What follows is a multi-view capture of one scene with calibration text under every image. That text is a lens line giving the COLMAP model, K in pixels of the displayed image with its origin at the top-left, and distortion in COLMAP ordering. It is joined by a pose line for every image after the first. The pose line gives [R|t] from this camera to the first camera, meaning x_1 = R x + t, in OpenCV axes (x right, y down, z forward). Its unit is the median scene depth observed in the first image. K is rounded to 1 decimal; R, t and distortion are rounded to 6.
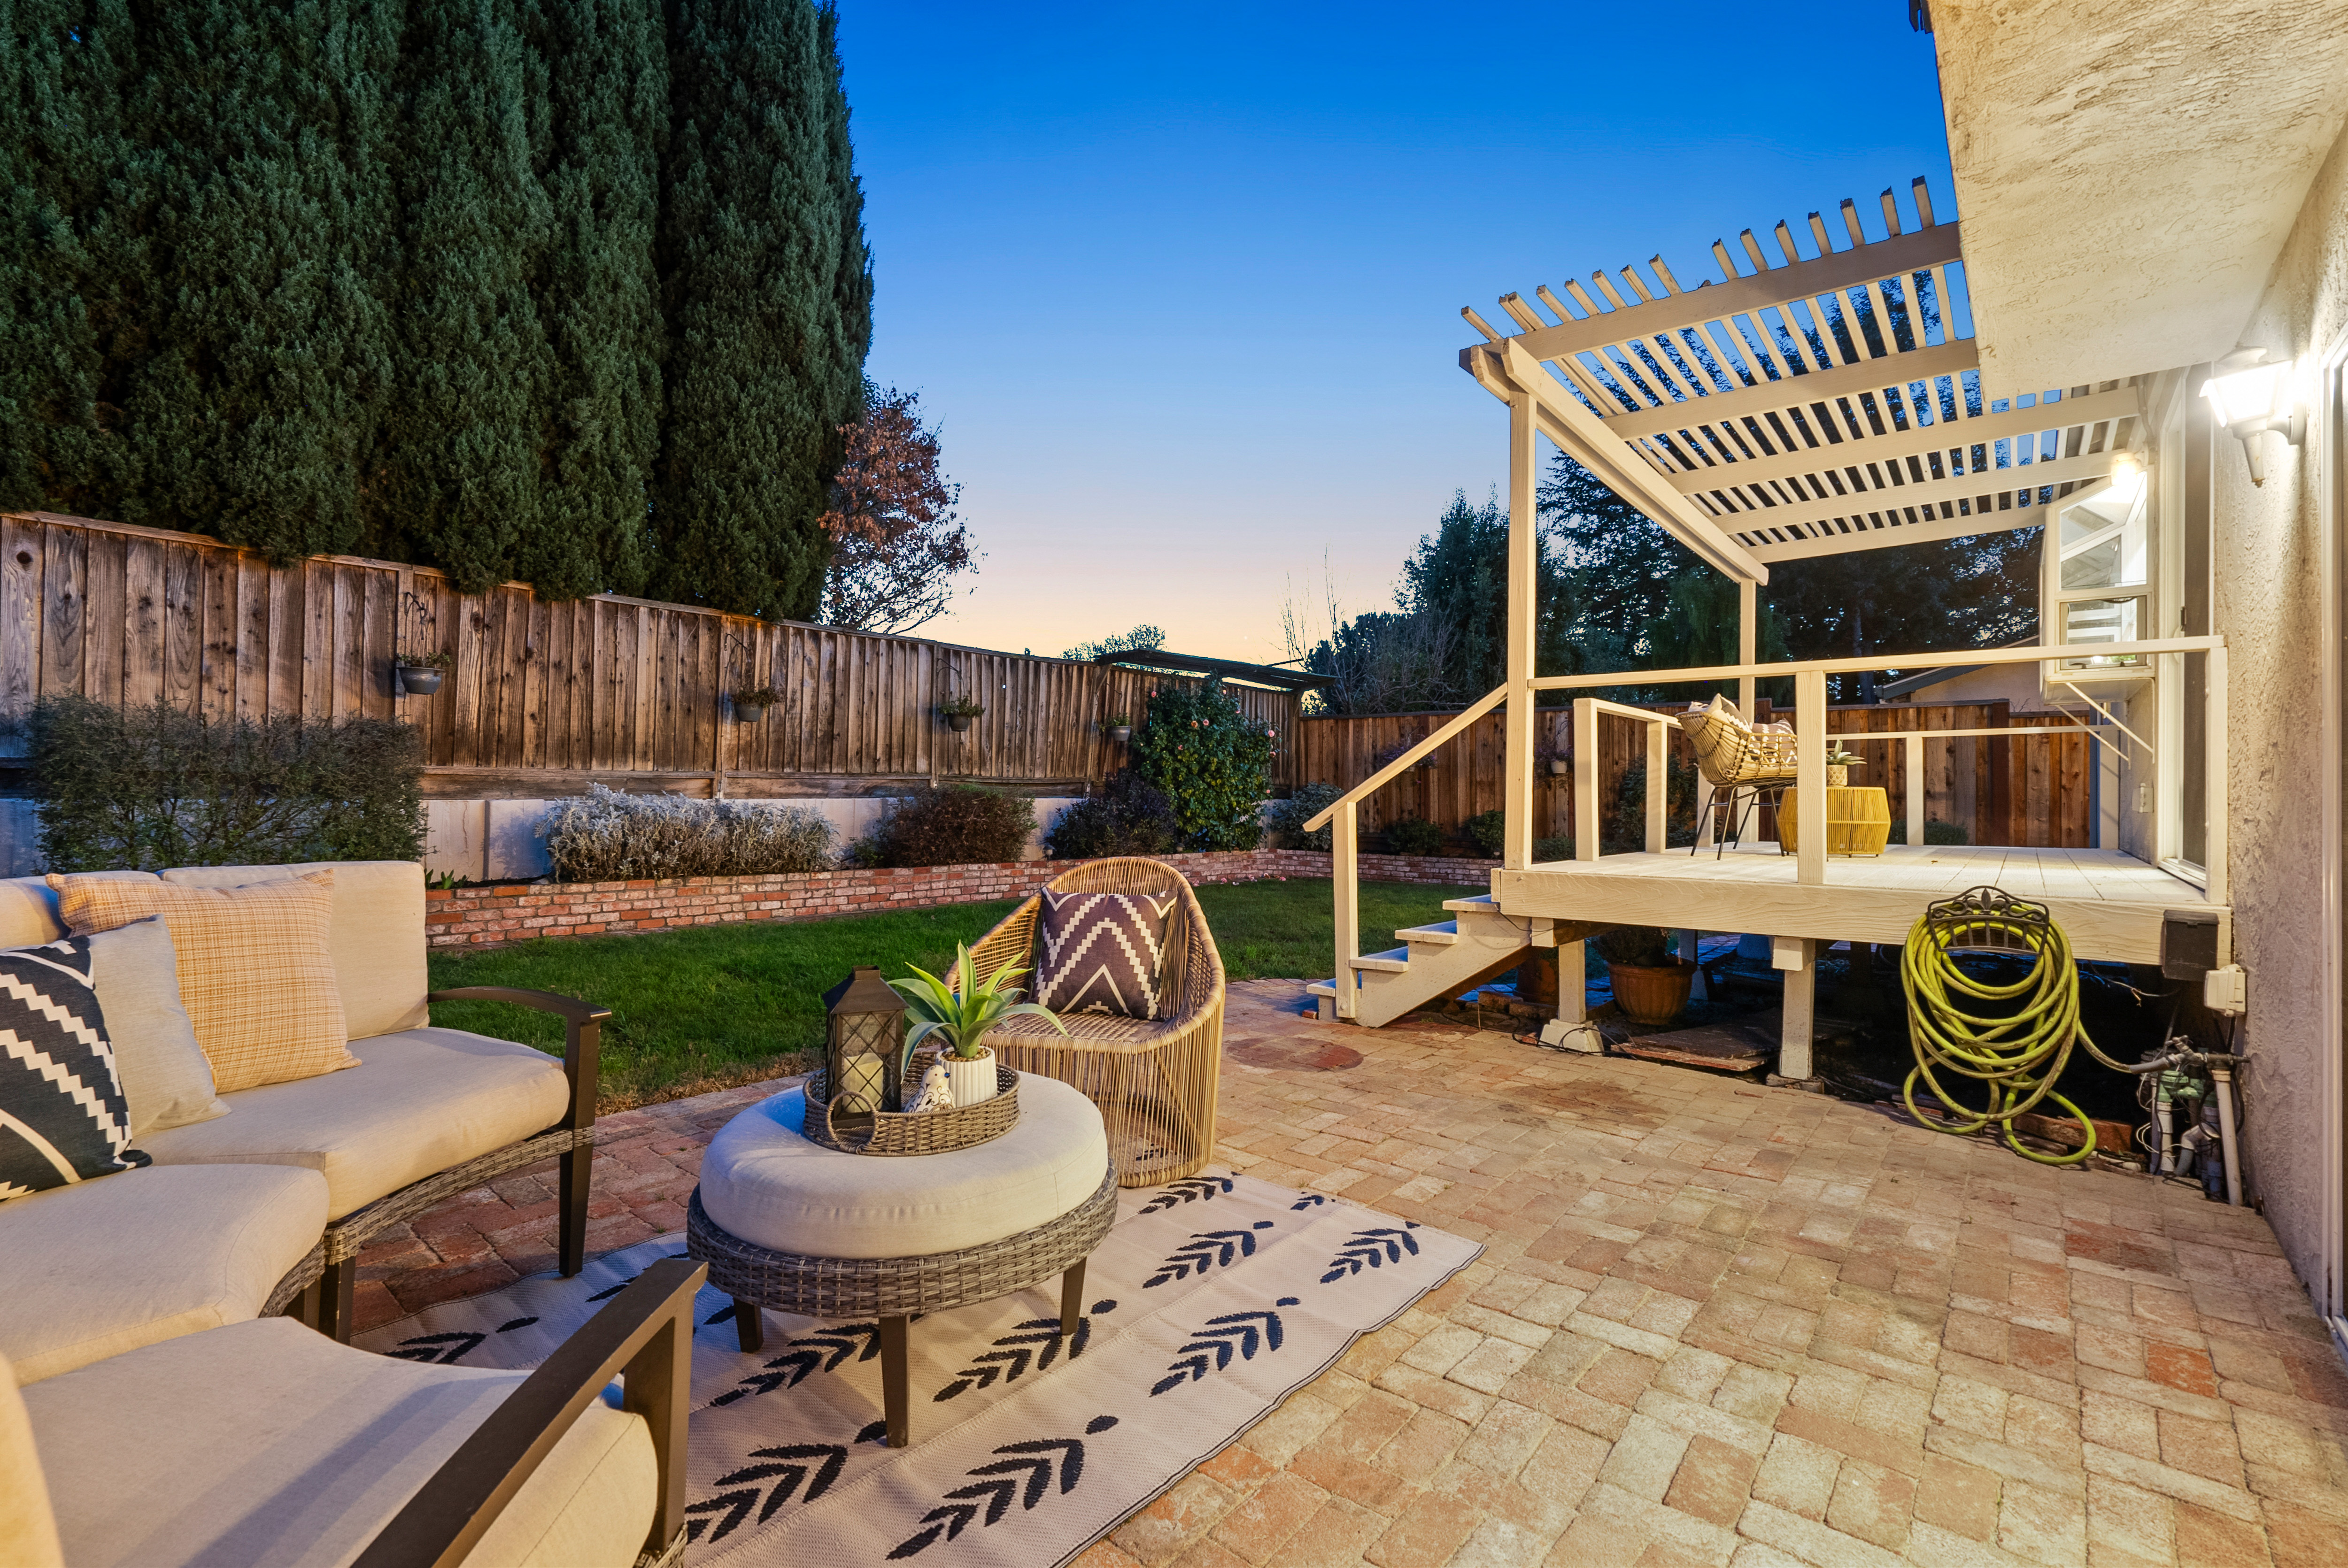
lens RADIAL K [[1077.4, 0, 1171.6], [0, 1077.4, 788.4], [0, 0, 1]] dist [-0.001101, -0.000436]
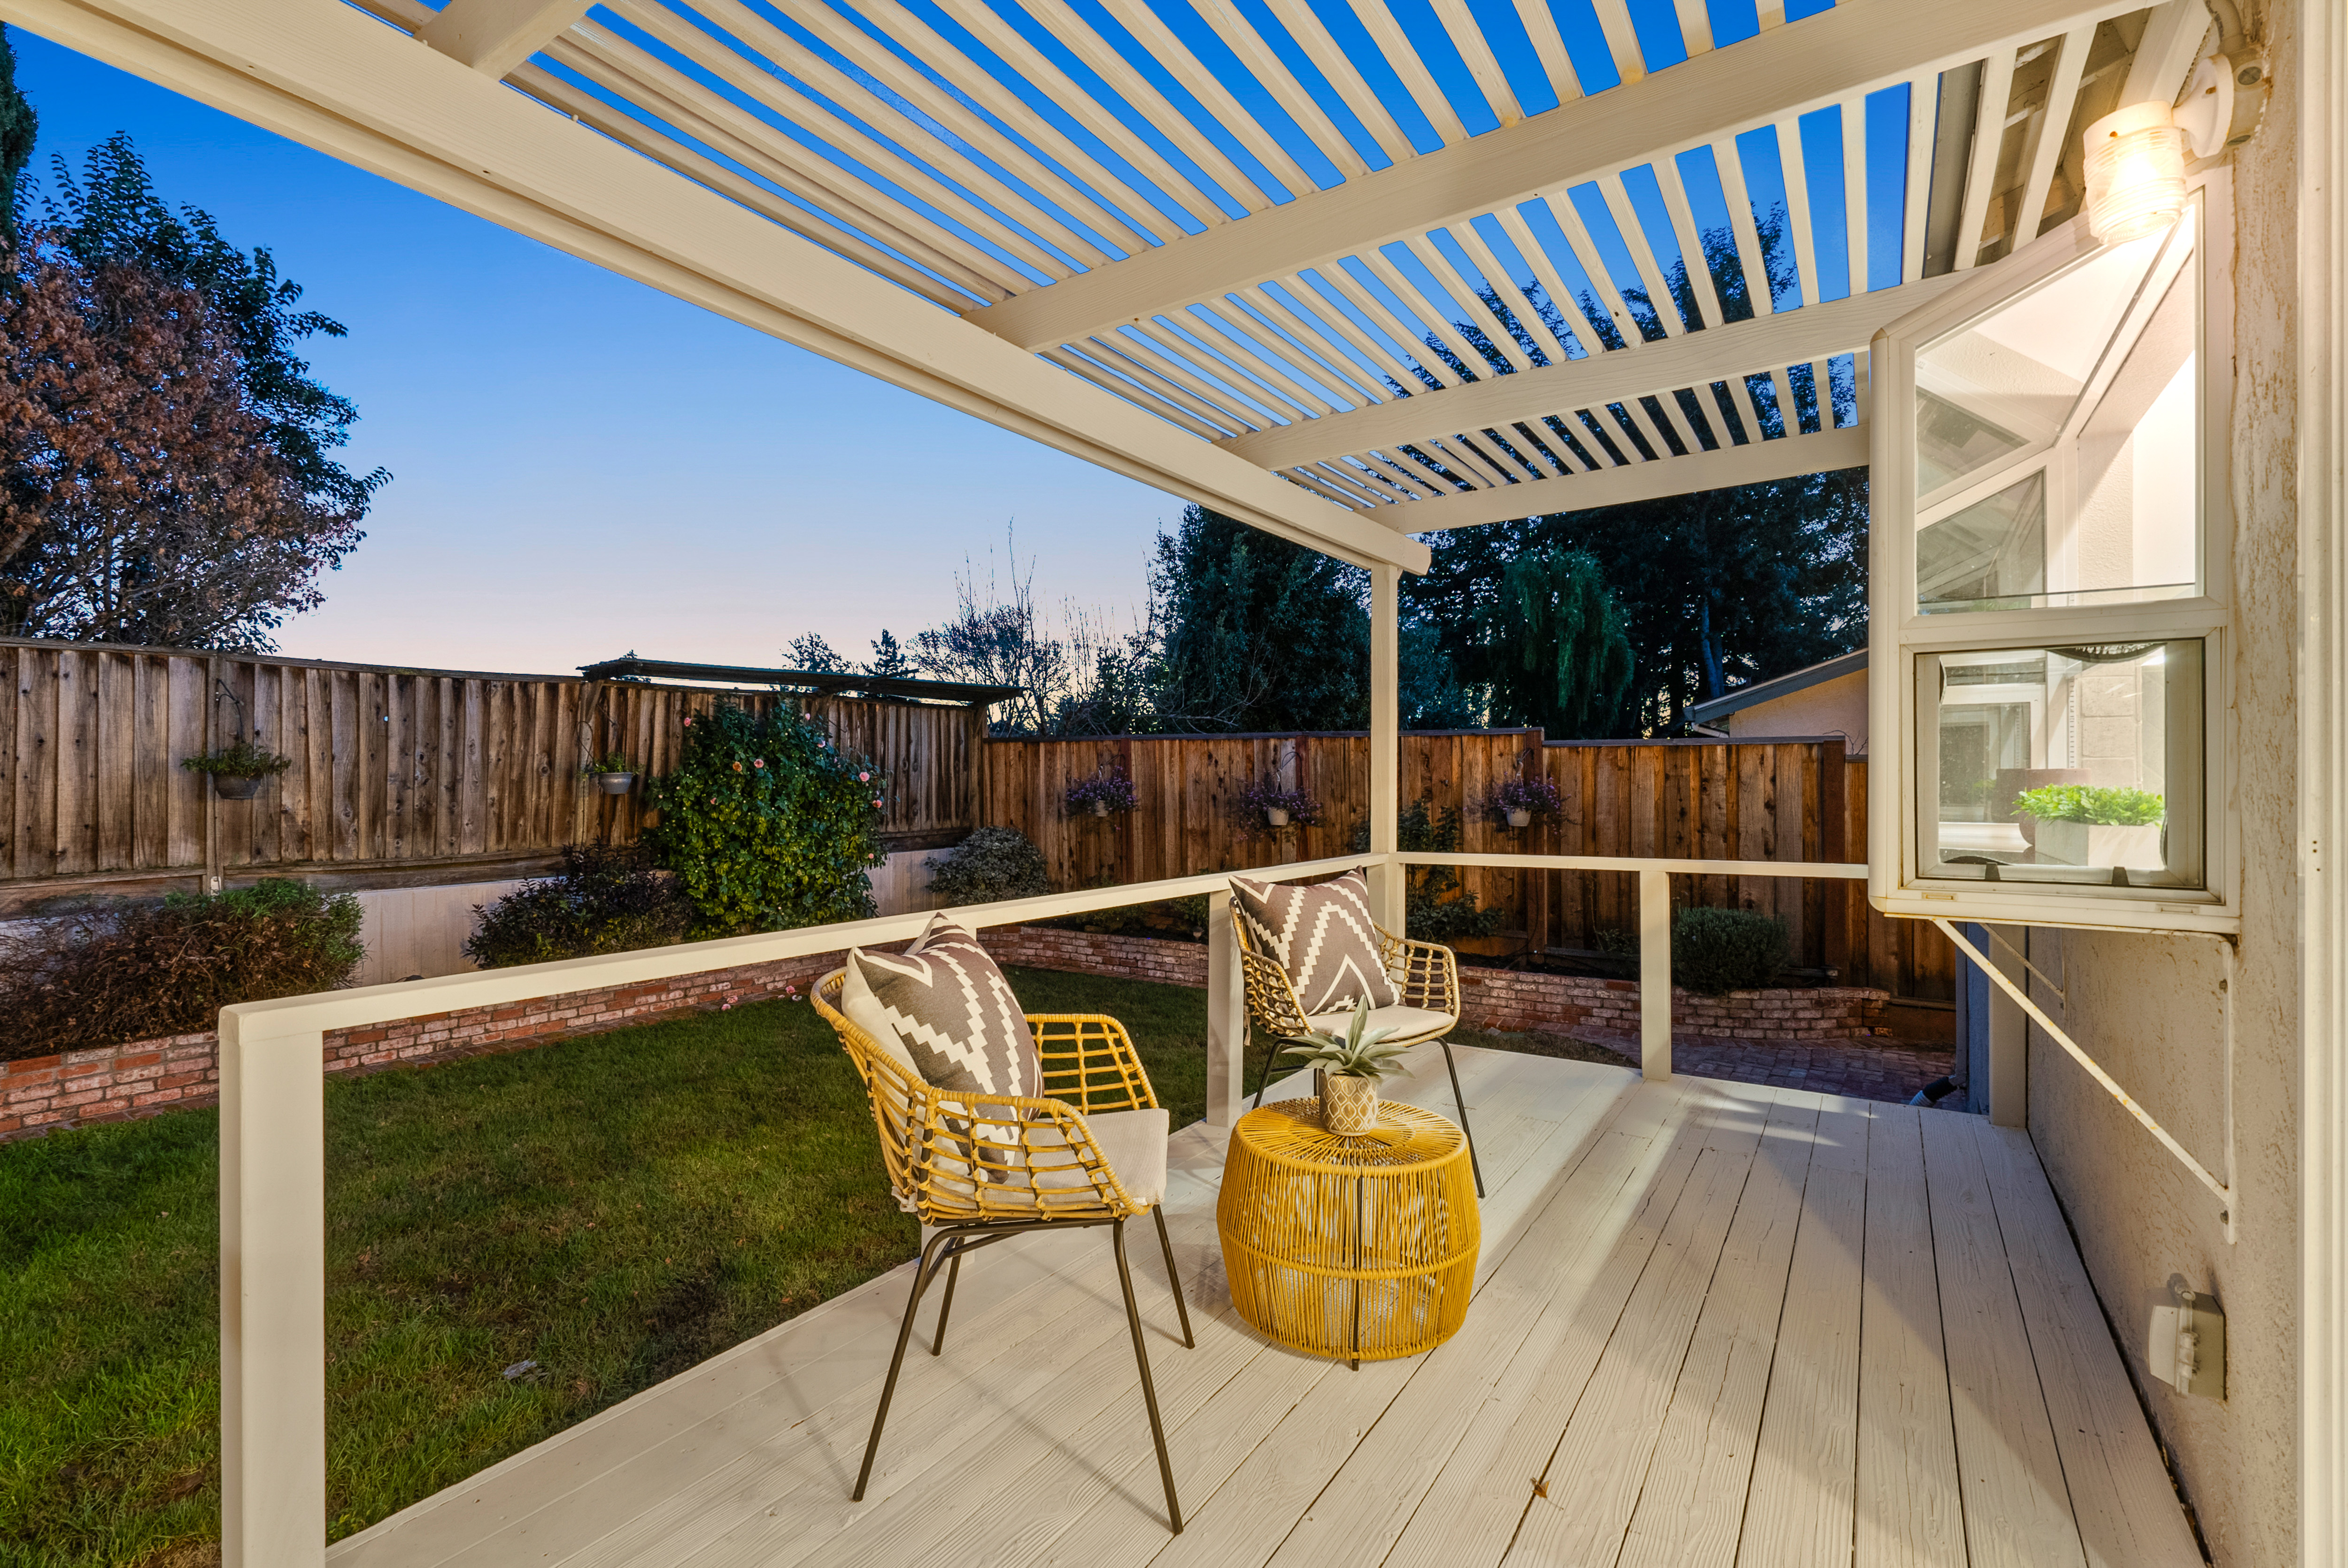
lens RADIAL K [[1171.4, 0, 1112.9], [0, 1171.4, 784.7], [0, 0, 1]] dist [-0.002899, -0.000218]
pose [[0.995831, -0.007024, 0.090951, 0.205474], [0.007068, 0.999975, -0.000165, -0.049457], [-0.090948, 0.000807, 0.995855, 0.249861]]
